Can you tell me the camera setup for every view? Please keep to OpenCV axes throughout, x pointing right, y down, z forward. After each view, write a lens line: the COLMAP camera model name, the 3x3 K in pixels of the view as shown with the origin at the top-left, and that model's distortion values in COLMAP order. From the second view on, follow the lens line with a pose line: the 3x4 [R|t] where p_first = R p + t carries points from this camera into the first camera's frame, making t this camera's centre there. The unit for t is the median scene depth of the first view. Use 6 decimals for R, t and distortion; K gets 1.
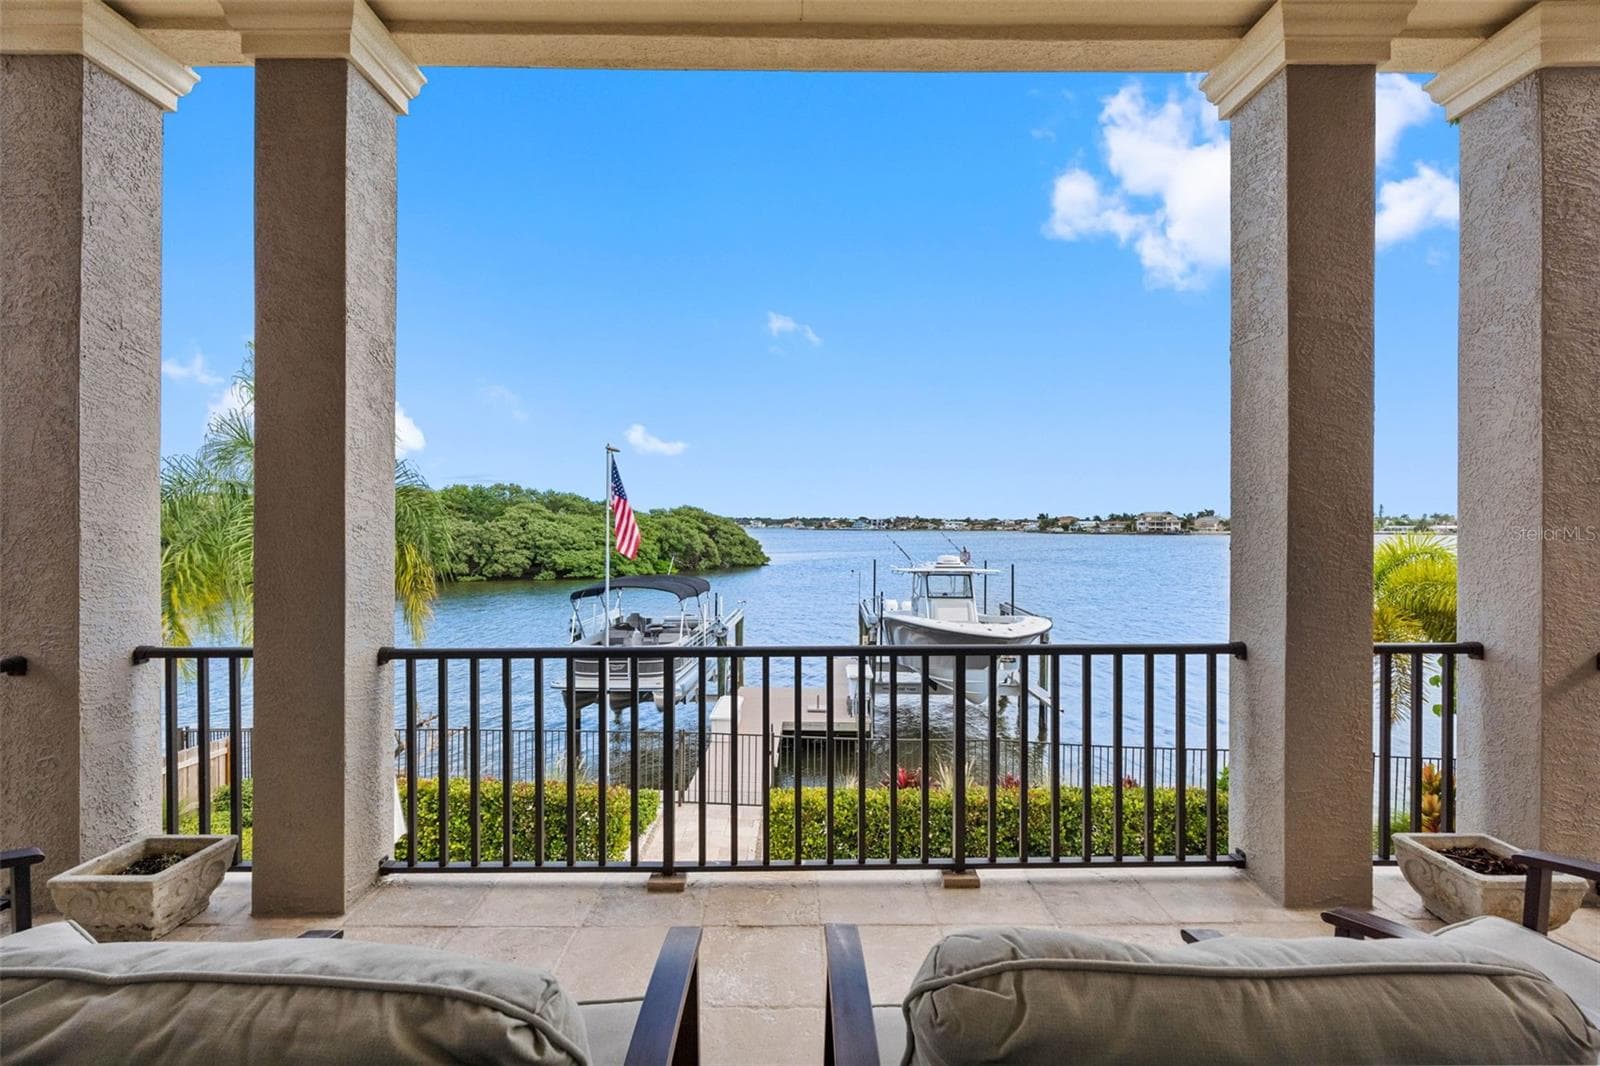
lens RADIAL K [[714.6, 0, 799.6], [0, 714.6, 521.0], [0, 0, 1]] dist [-0.001585, -0.000156]
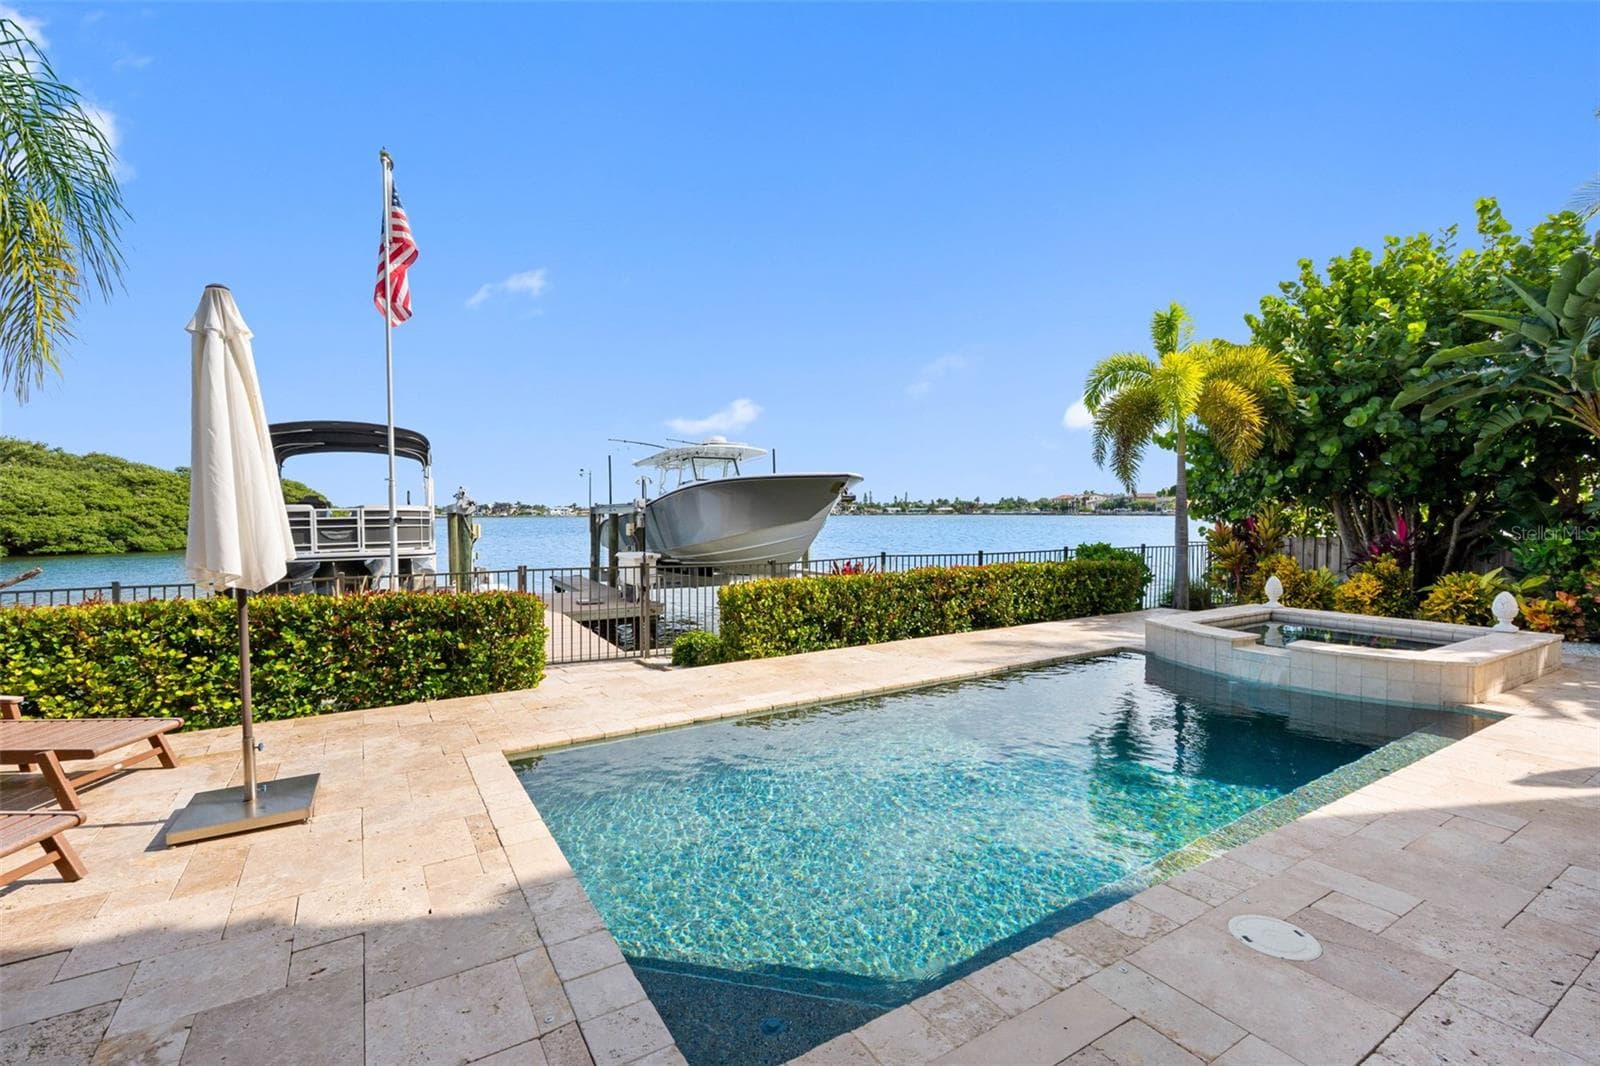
lens RADIAL K [[716.3, 0, 798.8], [0, 716.3, 525.7], [0, 0, 1]] dist [-0.001653, -0.000600]
pose [[0.857433, -0.017391, 0.514302, -0.043271], [0.005744, 0.999690, 0.024227, 0.034874], [-0.514564, -0.017819, 0.857267, 0.035552]]
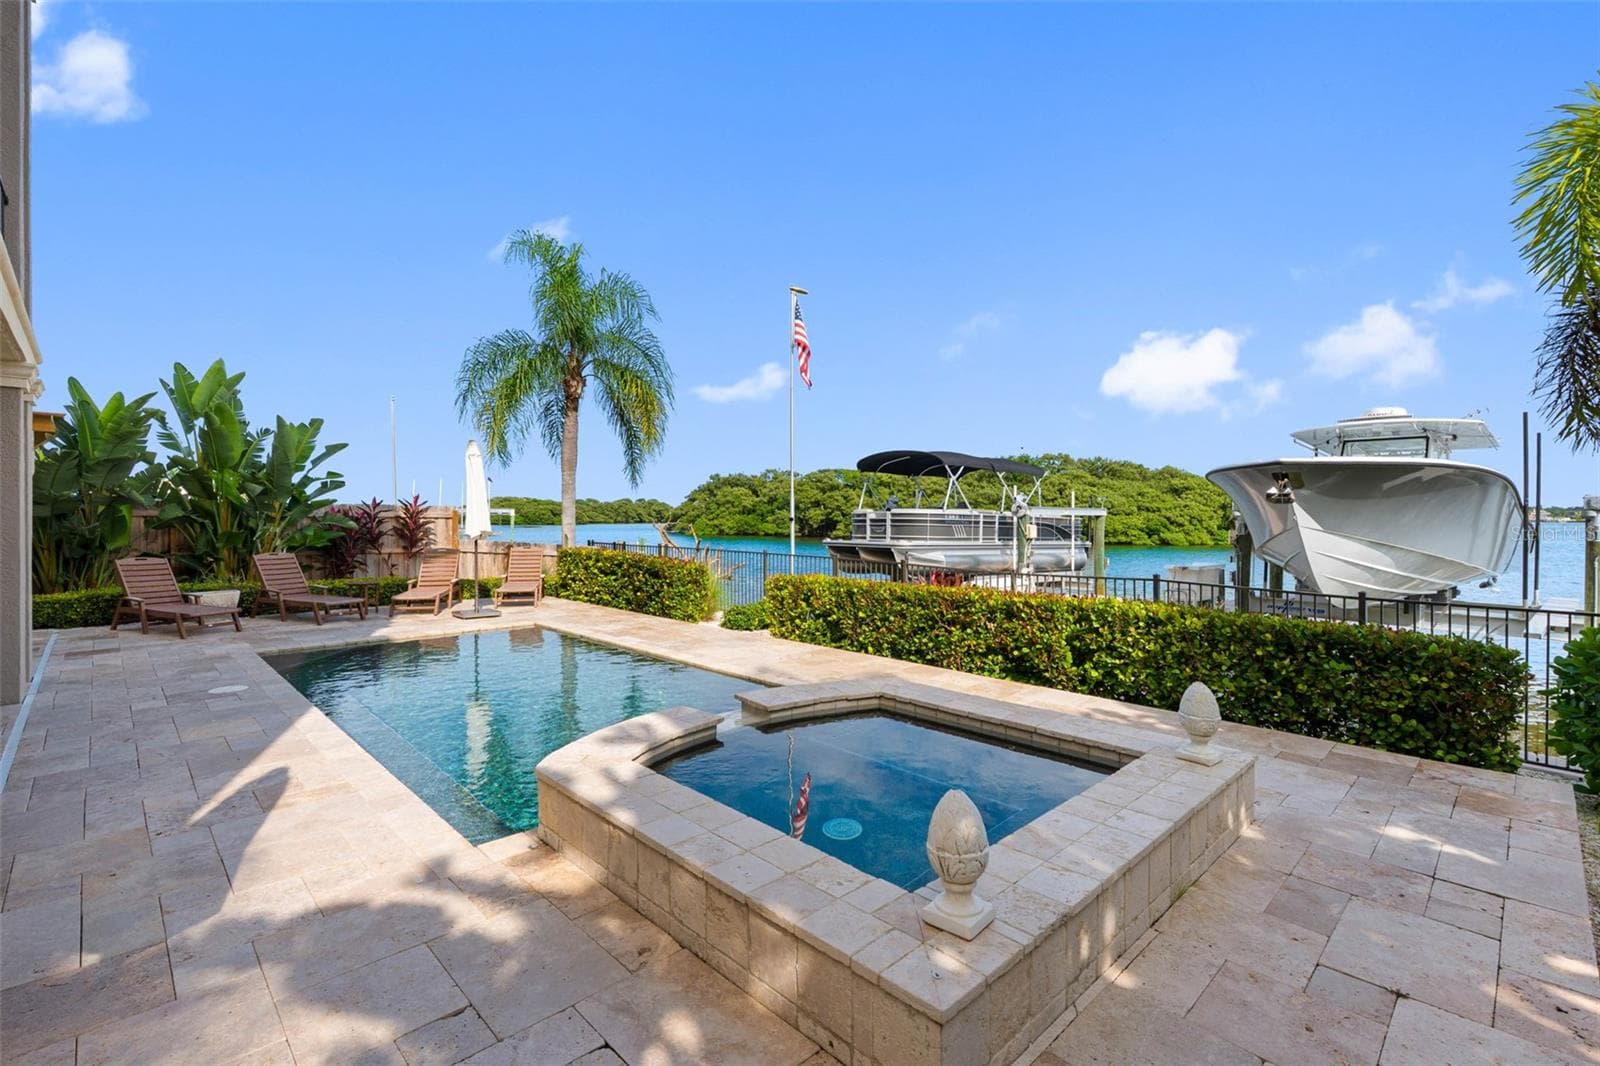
lens RADIAL K [[722.6, 0, 798.2], [0, 722.6, 510.8], [0, 0, 1]] dist [0.000745, -0.000091]
pose [[0.692545, -0.003951, -0.721364, 0.075599], [0.001193, 0.999990, -0.004332, 0.035081], [0.721374, 0.002140, 0.692543, 0.041533]]
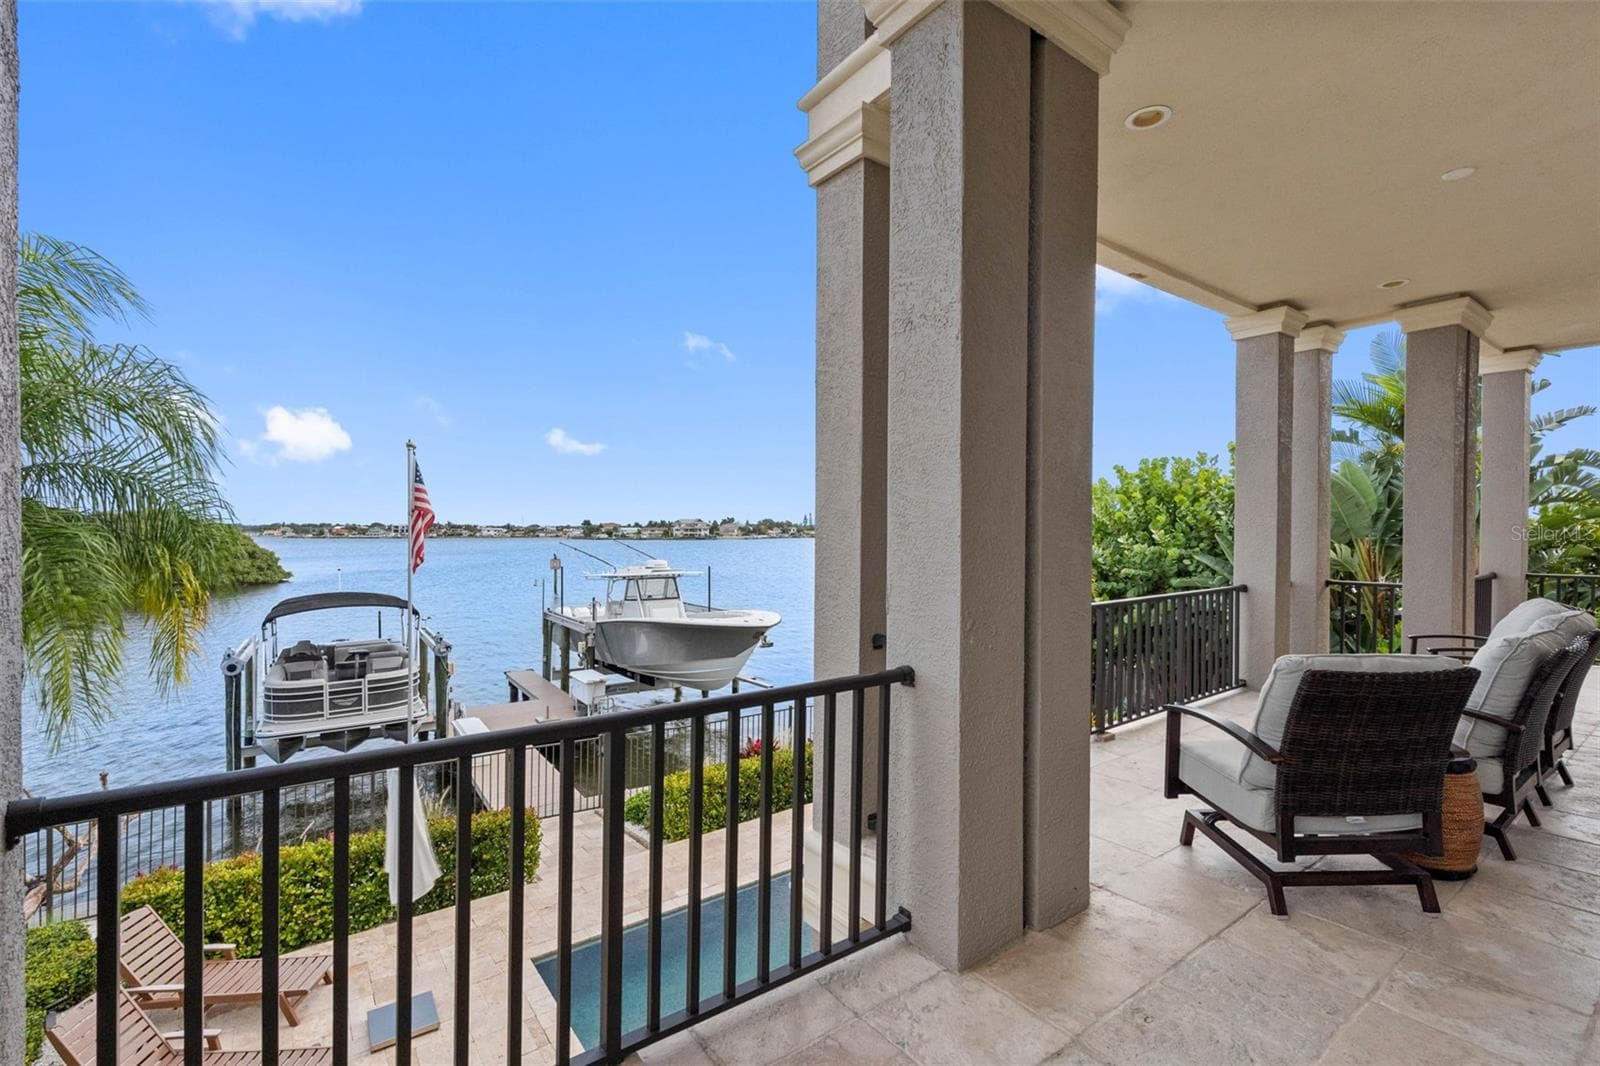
lens RADIAL K [[717.1, 0, 800.0], [0, 717.1, 533.0], [0, 0, 1]] dist [-0.003667, -0.000673]
pose [[0.811116, -0.005479, 0.584859, -0.059145], [0.001007, 0.999968, 0.007971, 0.000503], [-0.584884, -0.005876, 0.811096, 0.002413]]
